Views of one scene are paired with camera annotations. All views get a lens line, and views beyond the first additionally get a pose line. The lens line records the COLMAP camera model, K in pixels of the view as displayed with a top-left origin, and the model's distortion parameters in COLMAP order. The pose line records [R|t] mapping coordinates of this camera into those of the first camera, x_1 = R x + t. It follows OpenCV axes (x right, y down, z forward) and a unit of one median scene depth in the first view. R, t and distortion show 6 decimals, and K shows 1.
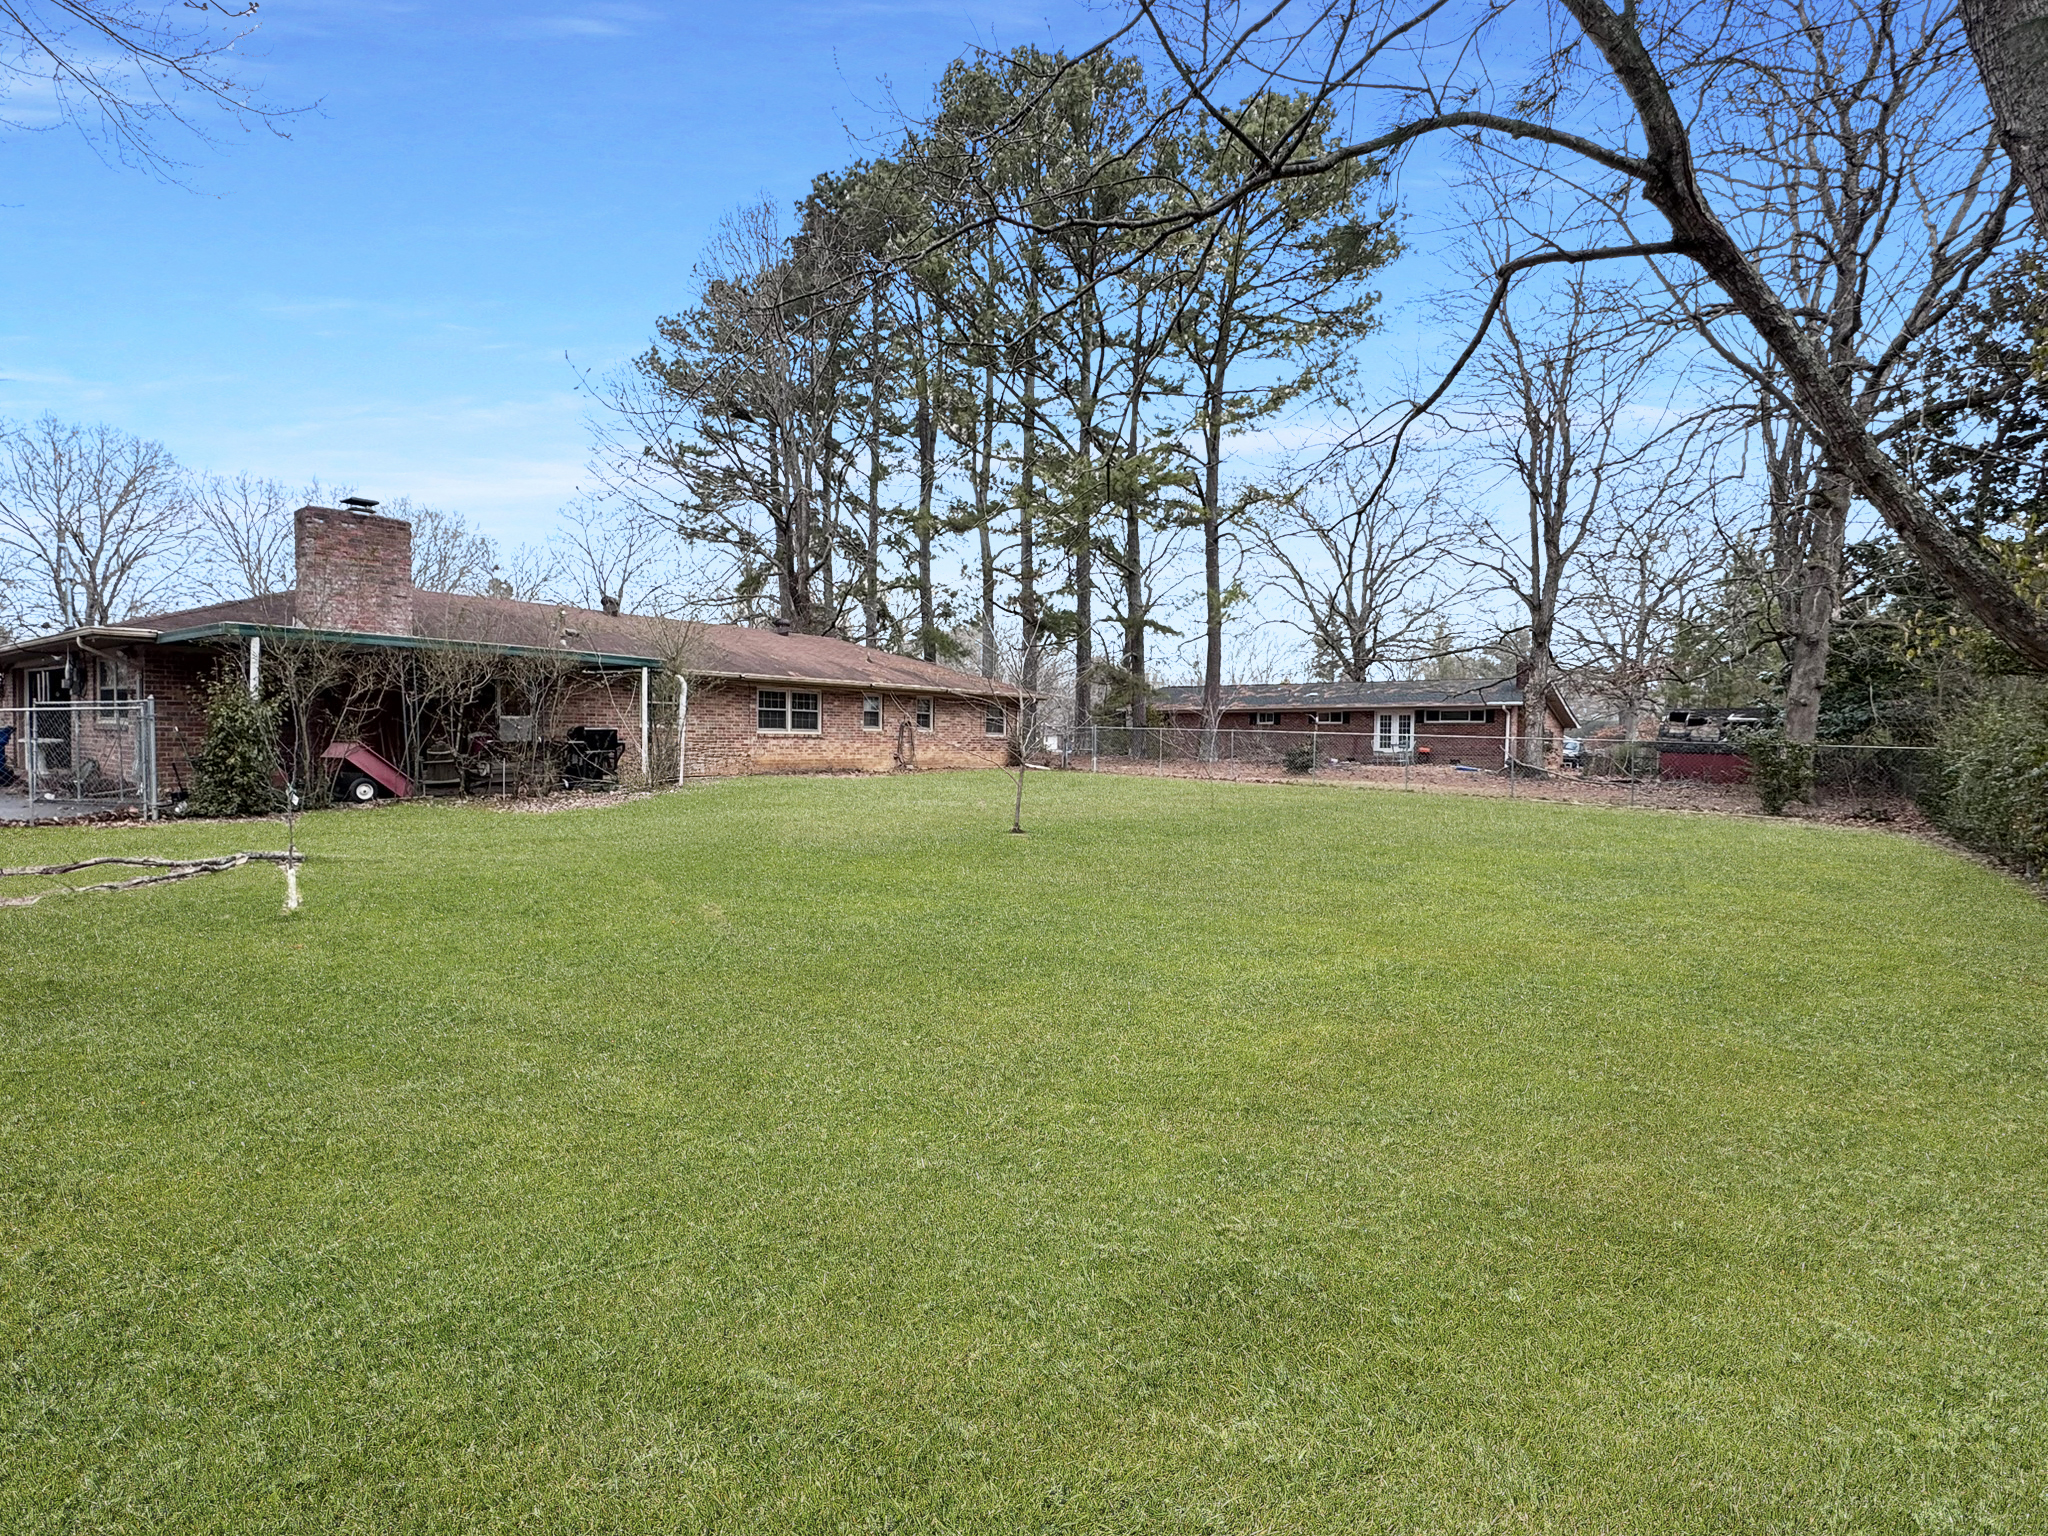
lens RADIAL K [[1015.2, 0, 1023.1], [0, 1015.2, 760.3], [0, 0, 1]] dist [-0.001538, -0.000154]
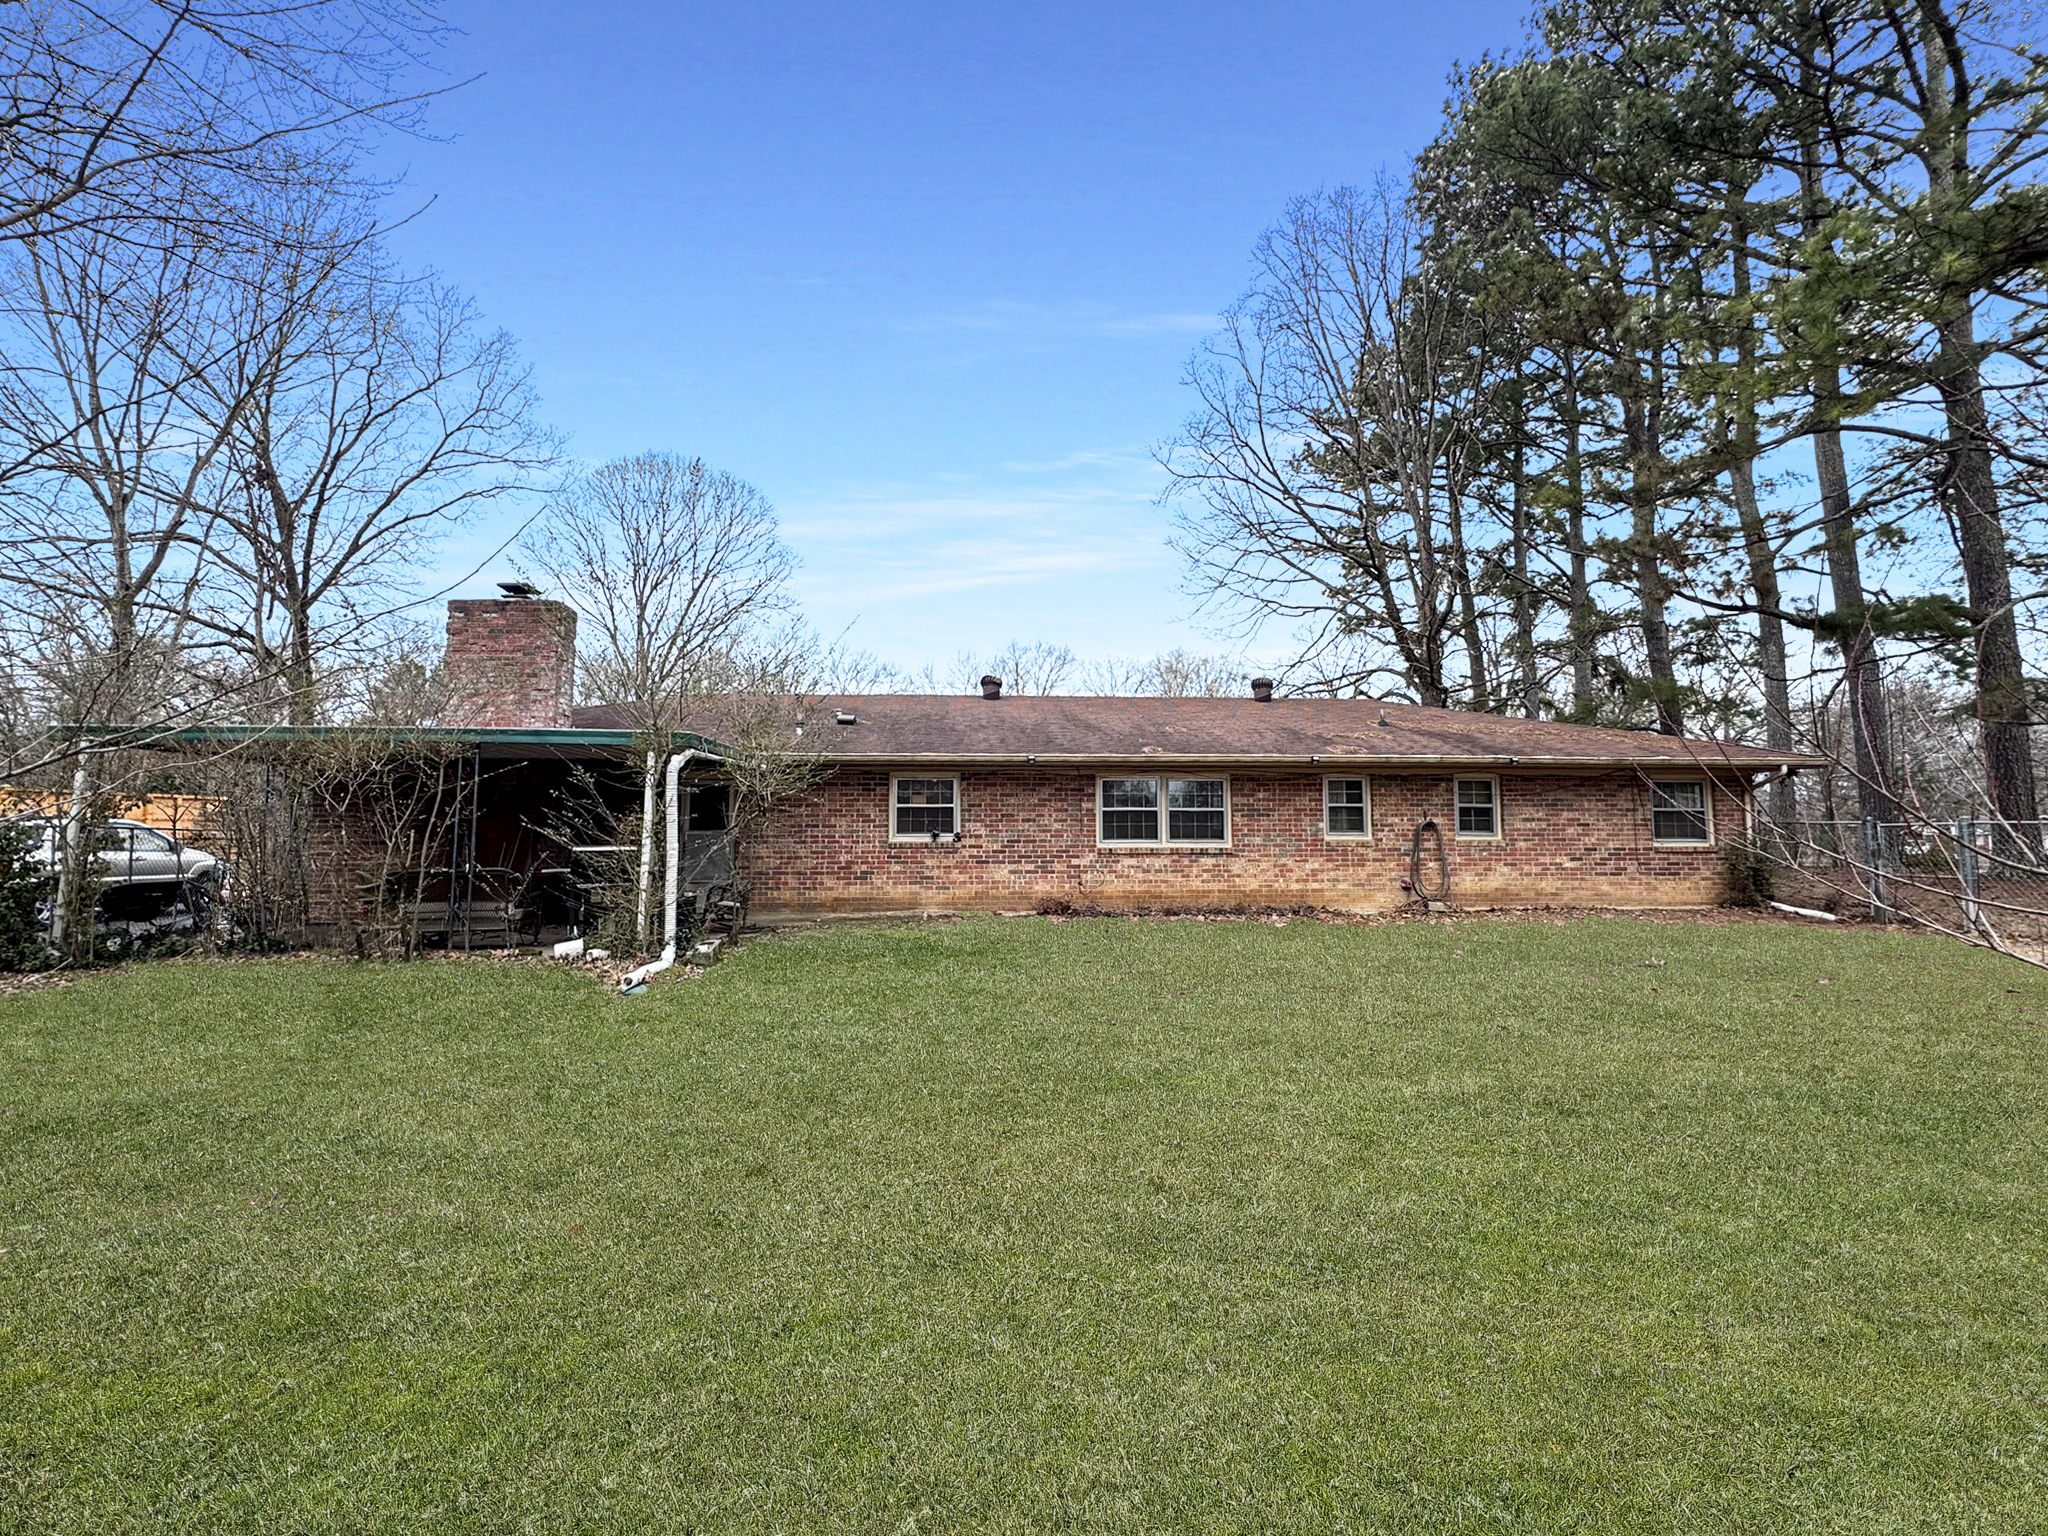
lens RADIAL K [[815.8, 0, 1027.0], [0, 815.8, 770.1], [0, 0, 1]] dist [0.002615, 0.000009]
pose [[0.637595, -0.067038, -0.767449, 0.093205], [-0.008166, 0.995562, -0.093748, -0.024029], [0.770328, 0.066040, 0.634218, 0.572296]]
